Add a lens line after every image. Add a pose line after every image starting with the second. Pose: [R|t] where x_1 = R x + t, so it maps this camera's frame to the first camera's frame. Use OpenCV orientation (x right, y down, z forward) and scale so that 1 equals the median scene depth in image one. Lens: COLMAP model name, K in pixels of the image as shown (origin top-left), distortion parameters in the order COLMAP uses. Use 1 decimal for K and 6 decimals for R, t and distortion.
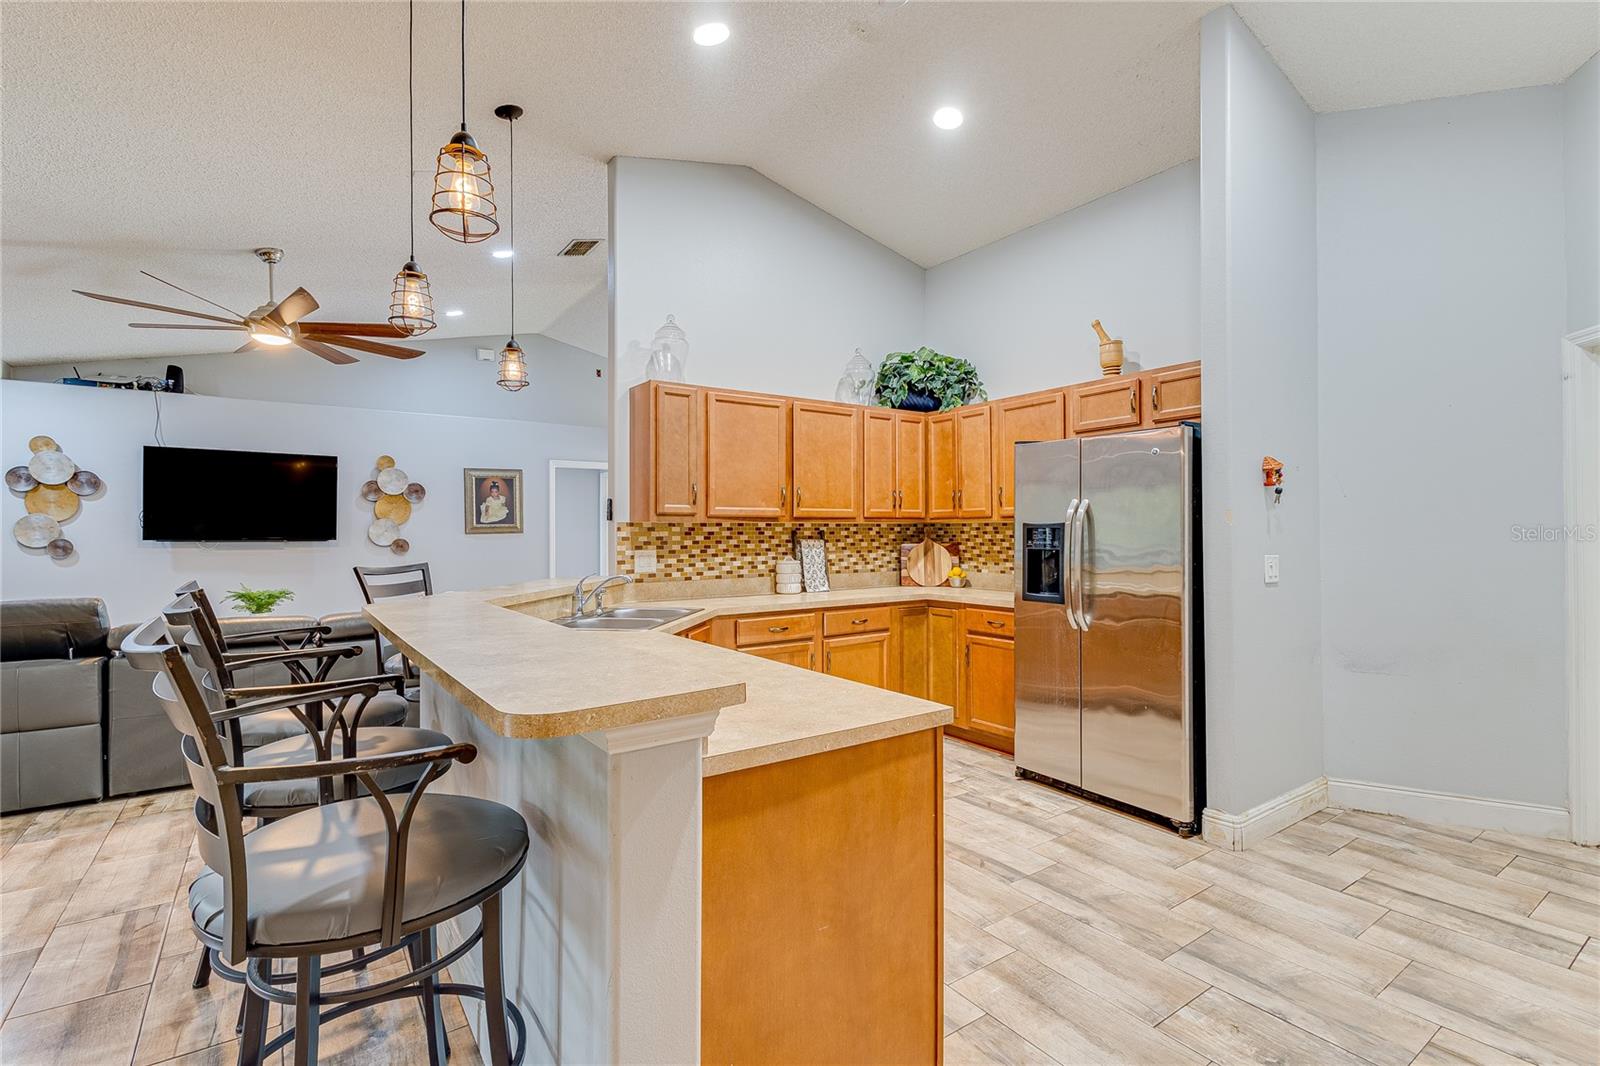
lens RADIAL K [[739.7, 0, 806.3], [0, 739.7, 530.4], [0, 0, 1]] dist [0.013734, -0.007175]
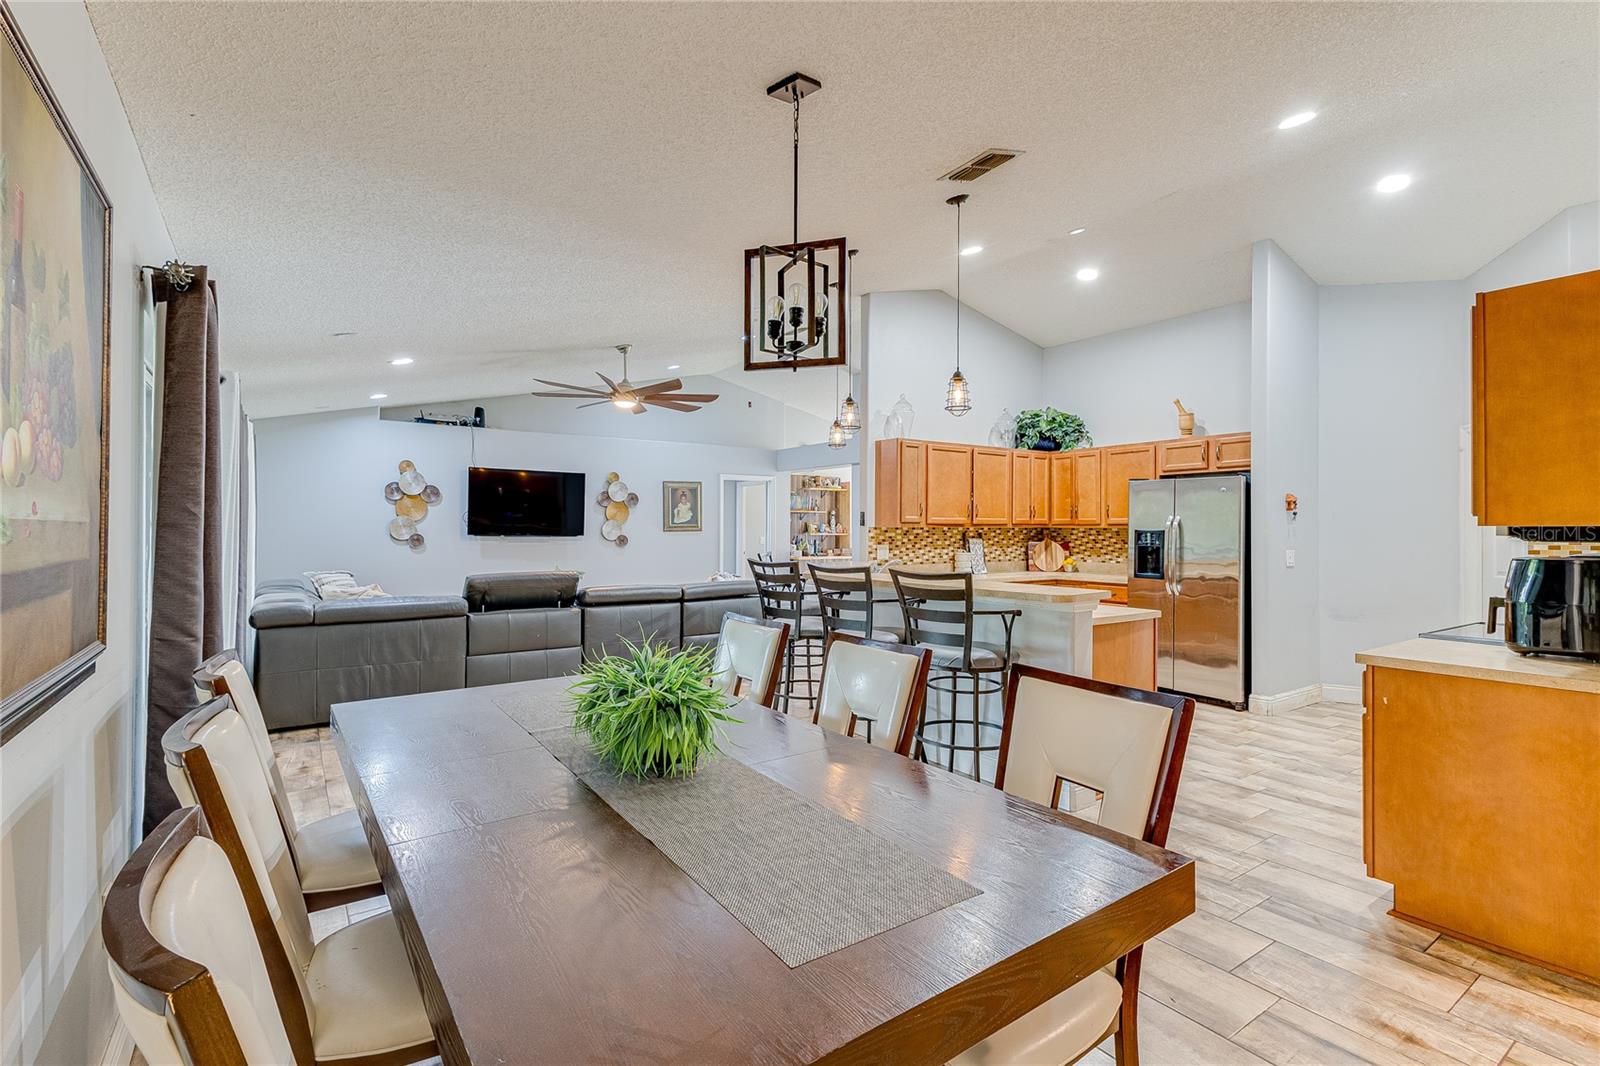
lens RADIAL K [[739.7, 0, 806.9], [0, 739.7, 530.2], [0, 0, 1]] dist [0.013734, -0.007175]
pose [[0.999958, 0.007340, -0.005573, -0.341820], [-0.007314, 0.999963, 0.004546, -0.009273], [0.005606, -0.004505, 0.999974, -0.513286]]
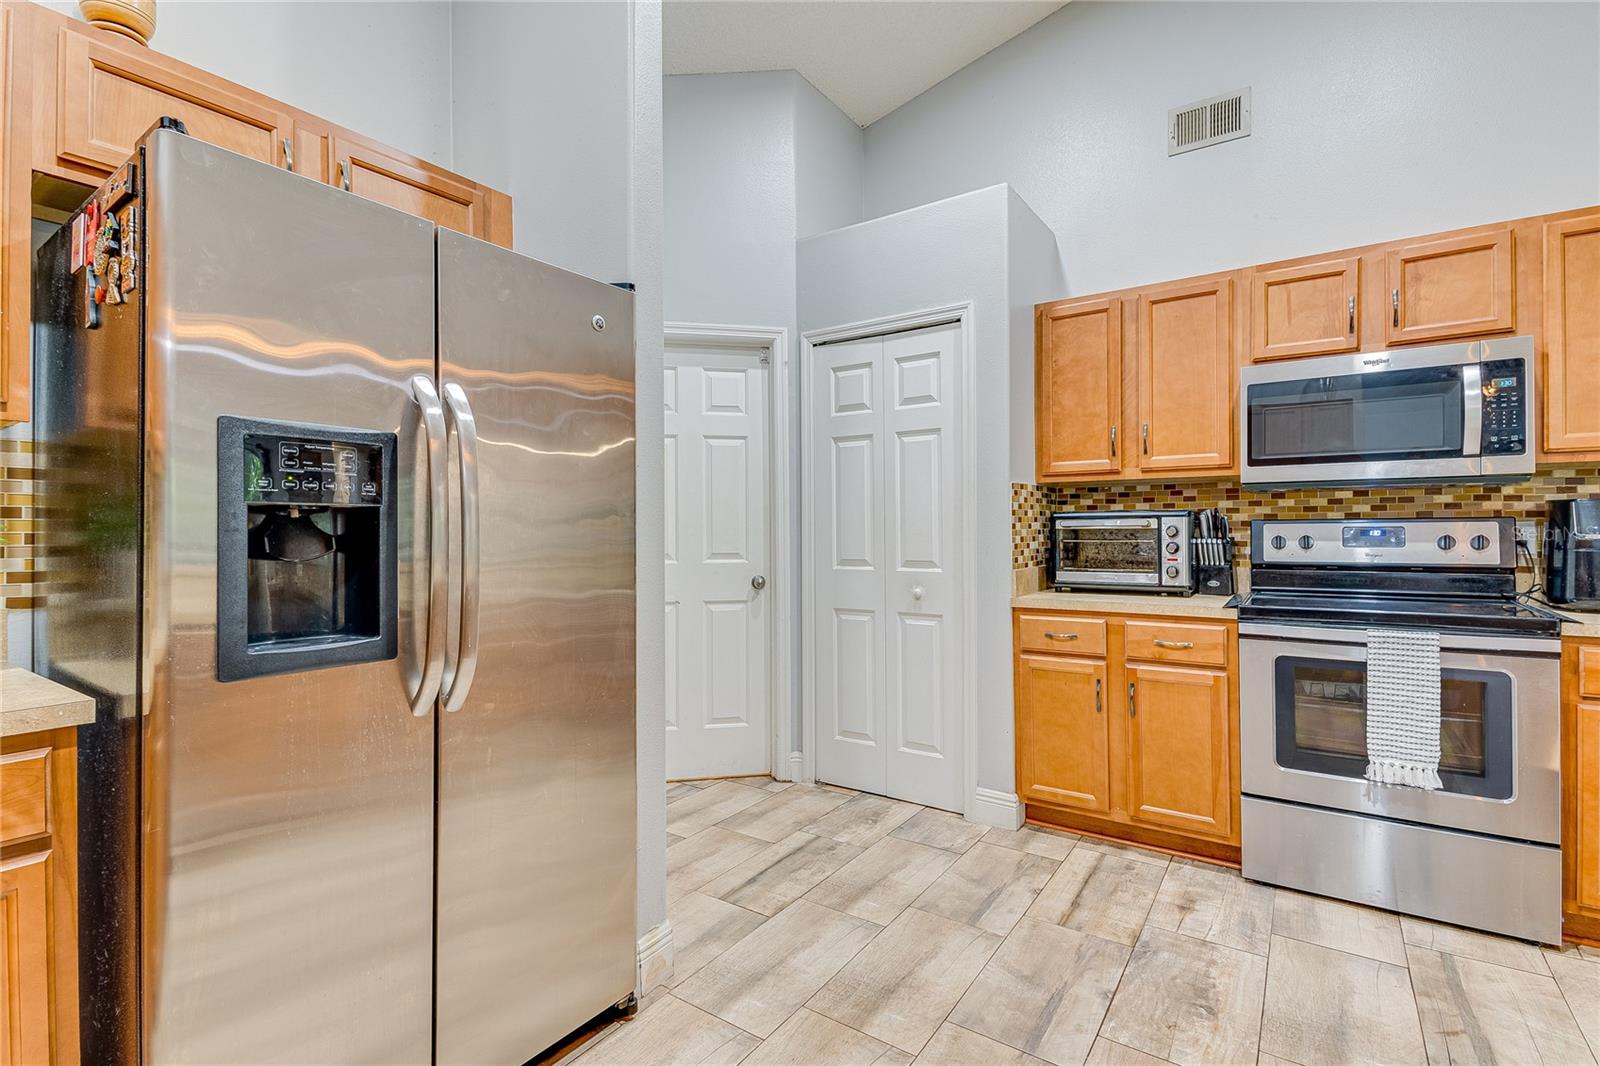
lens RADIAL K [[739.7, 0, 803.7], [0, 739.7, 531.0], [0, 0, 1]] dist [0.013734, -0.007175]
pose [[-0.345758, 0.002516, 0.938320, -0.048319], [0.002651, 0.999995, -0.001704, 0.029741], [-0.938320, 0.001898, -0.345763, 0.733242]]
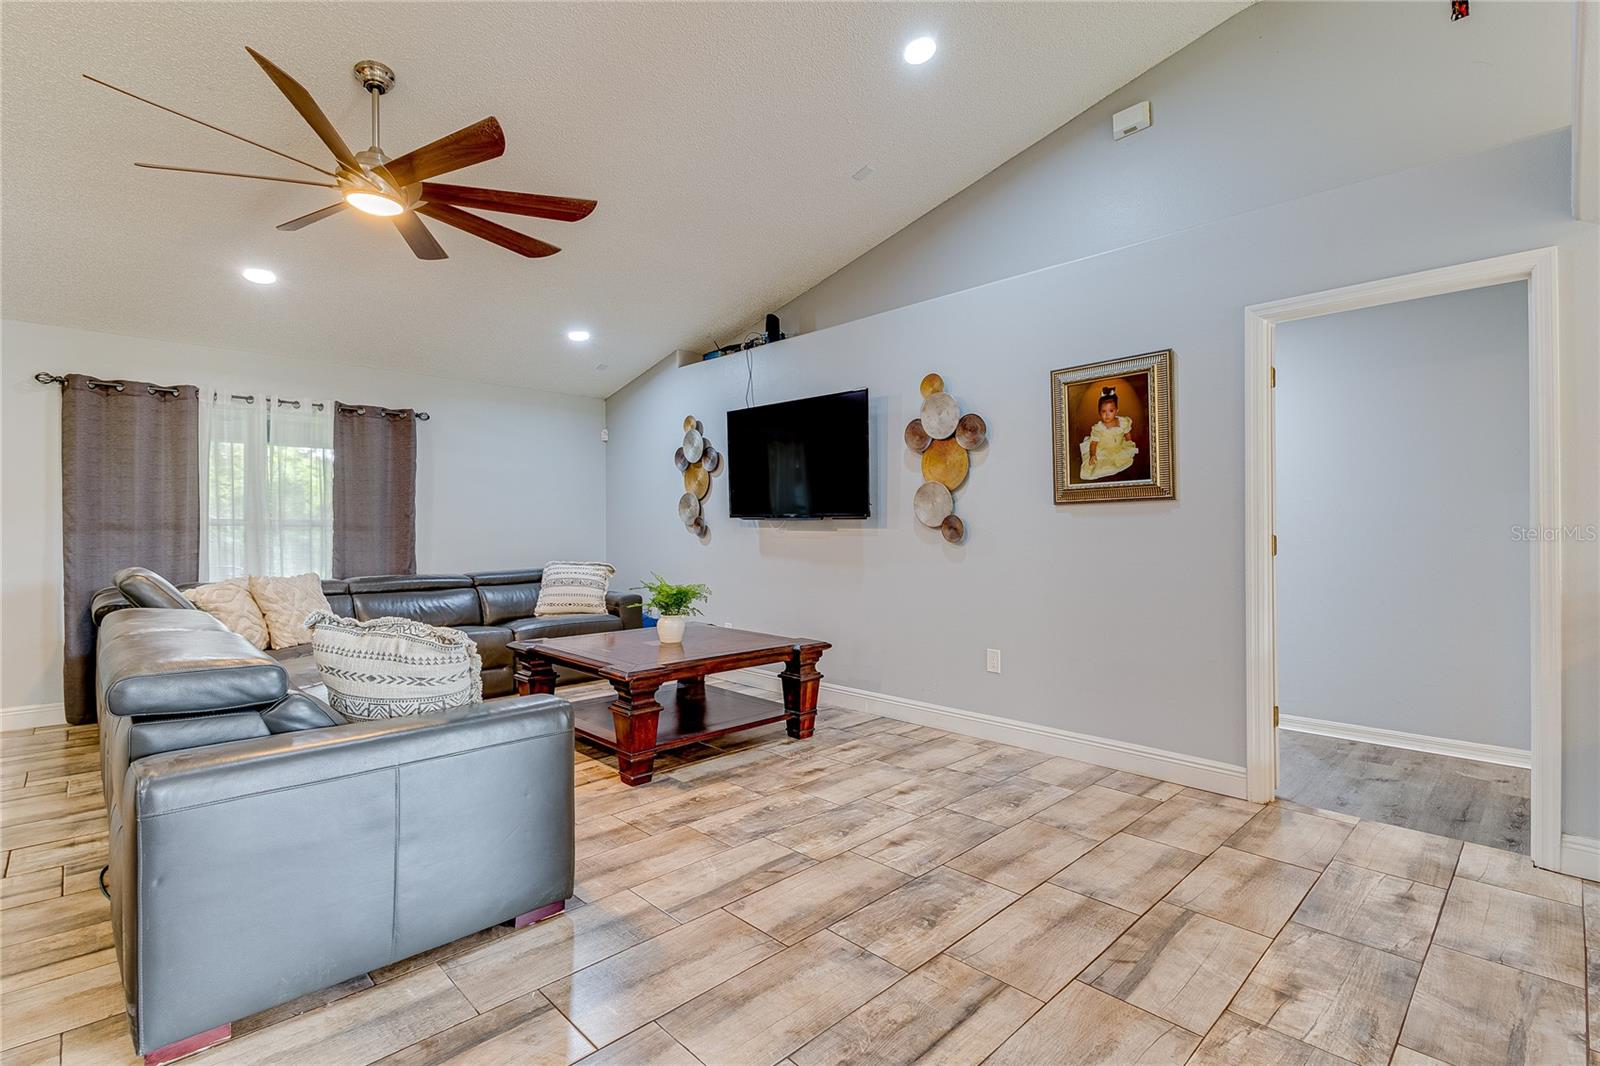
lens RADIAL K [[739.7, 0, 803.2], [0, 739.7, 526.1], [0, 0, 1]] dist [0.013734, -0.007175]
pose [[0.151255, 0.002401, -0.988492, -0.001616], [0.003512, 0.999989, 0.002967, 0.028817], [0.988489, -0.003920, 0.151245, 1.295805]]
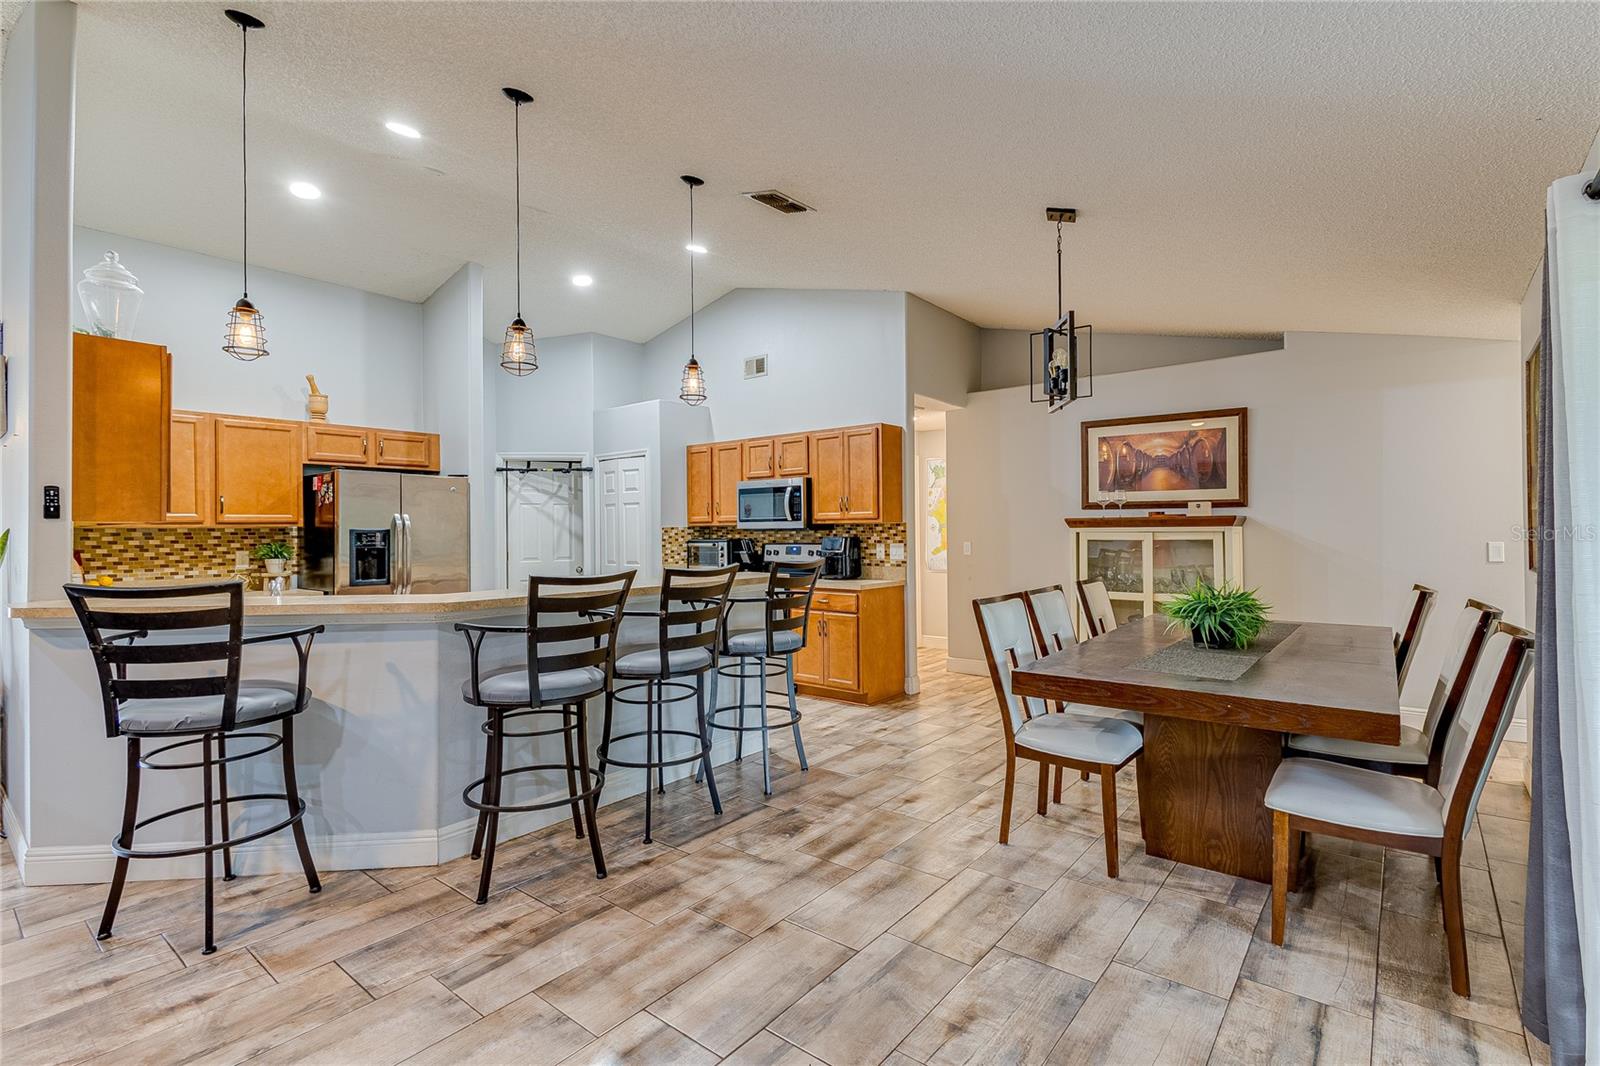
lens RADIAL K [[739.7, 0, 805.5], [0, 739.7, 531.7], [0, 0, 1]] dist [0.013734, -0.007175]
pose [[-0.275712, 0.008666, 0.961201, -1.019743], [0.007552, 0.999948, -0.006850, 0.008229], [-0.961211, 0.005370, -0.275763, 0.477105]]
